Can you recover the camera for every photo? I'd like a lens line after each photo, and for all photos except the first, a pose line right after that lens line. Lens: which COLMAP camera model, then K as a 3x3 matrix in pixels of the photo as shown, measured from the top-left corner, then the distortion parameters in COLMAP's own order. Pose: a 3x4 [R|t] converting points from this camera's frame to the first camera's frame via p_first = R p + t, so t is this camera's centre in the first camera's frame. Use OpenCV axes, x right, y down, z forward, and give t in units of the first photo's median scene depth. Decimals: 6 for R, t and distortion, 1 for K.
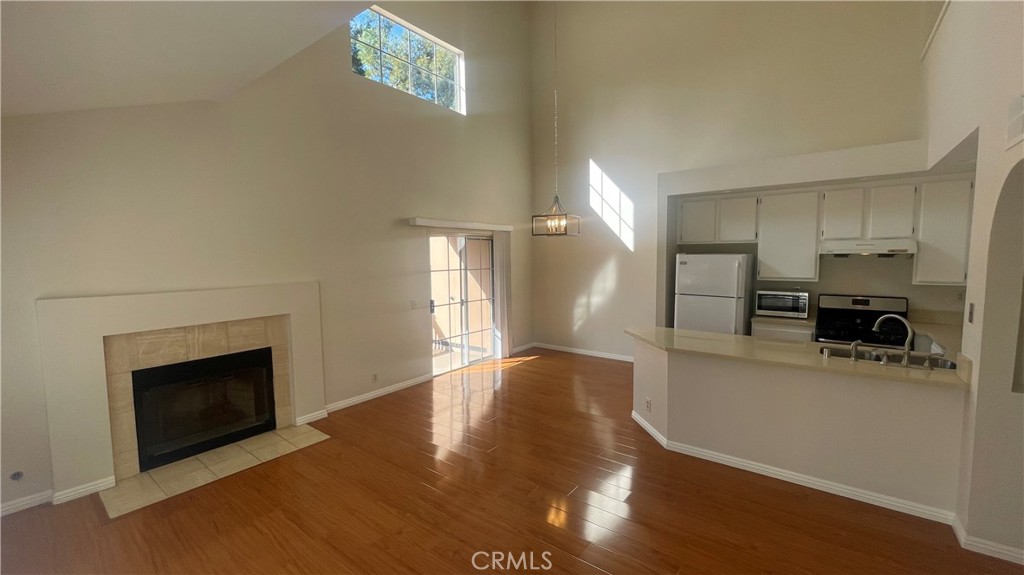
lens RADIAL K [[415.1, 0, 509.8], [0, 415.1, 287.3], [0, 0, 1]] dist [0.000298, -0.000118]
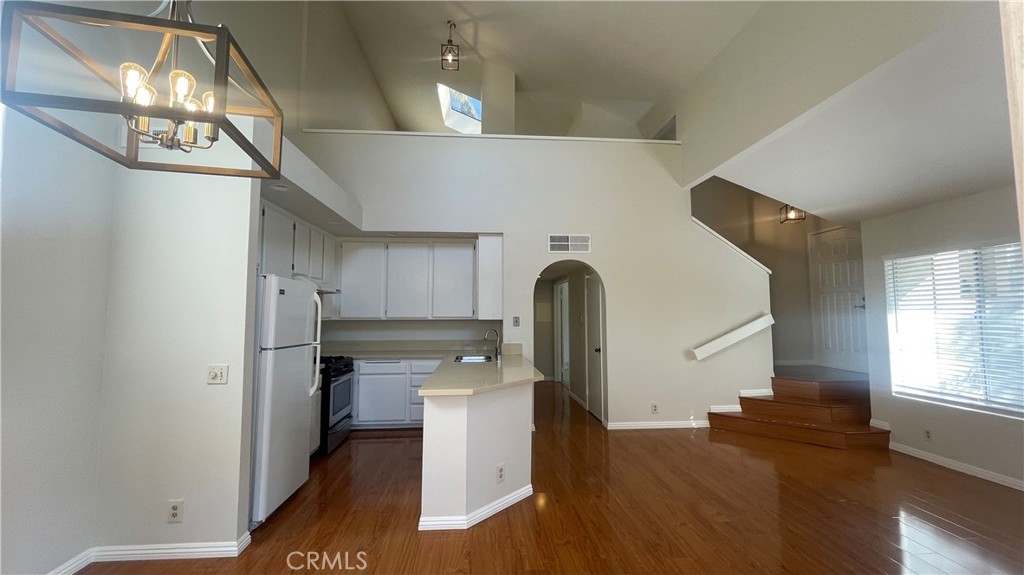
lens RADIAL K [[416.6, 0, 511.2], [0, 416.6, 287.5], [0, 0, 1]] dist [-0.000213, 0.000087]
pose [[-0.671840, 0.060206, 0.738245, -0.245726], [0.065718, 0.997605, -0.021551, -0.037230], [-0.737775, 0.034037, -0.674188, 1.347731]]
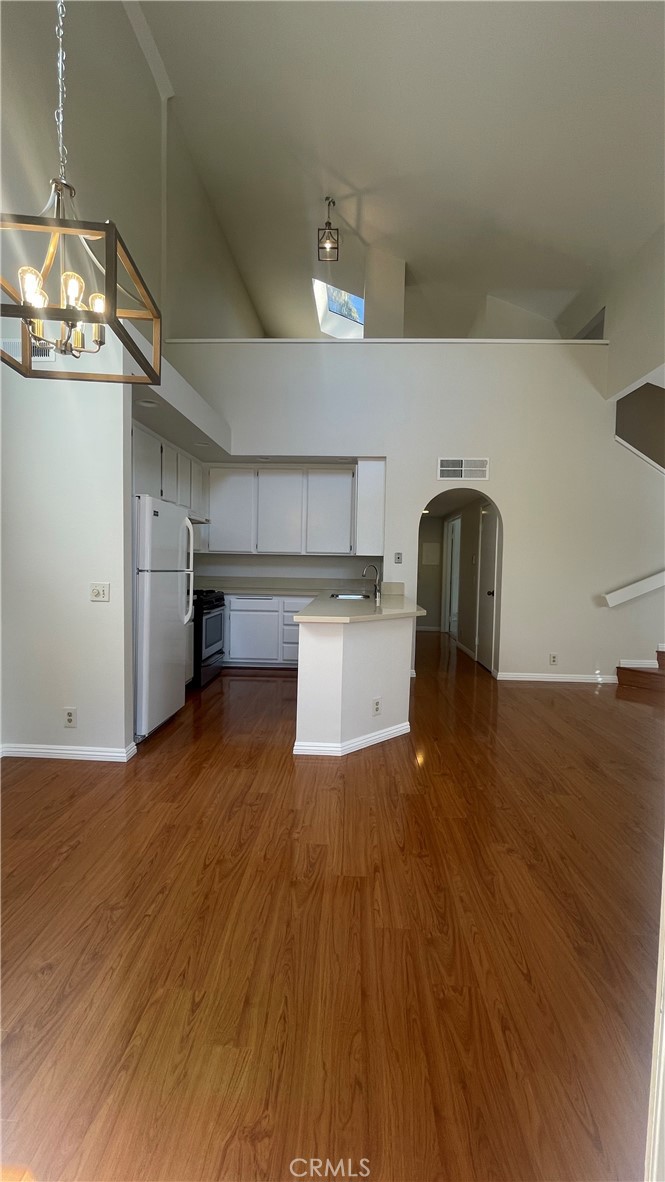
lens RADIAL K [[480.9, 0, 337.1], [0, 480.9, 588.4], [0, 0, 1]] dist [-0.000213, 0.000087]
pose [[-0.579961, -0.044137, 0.813448, -0.284871], [0.050050, 0.994714, 0.089657, -0.006076], [-0.813105, 0.092711, -0.574686, 1.380551]]
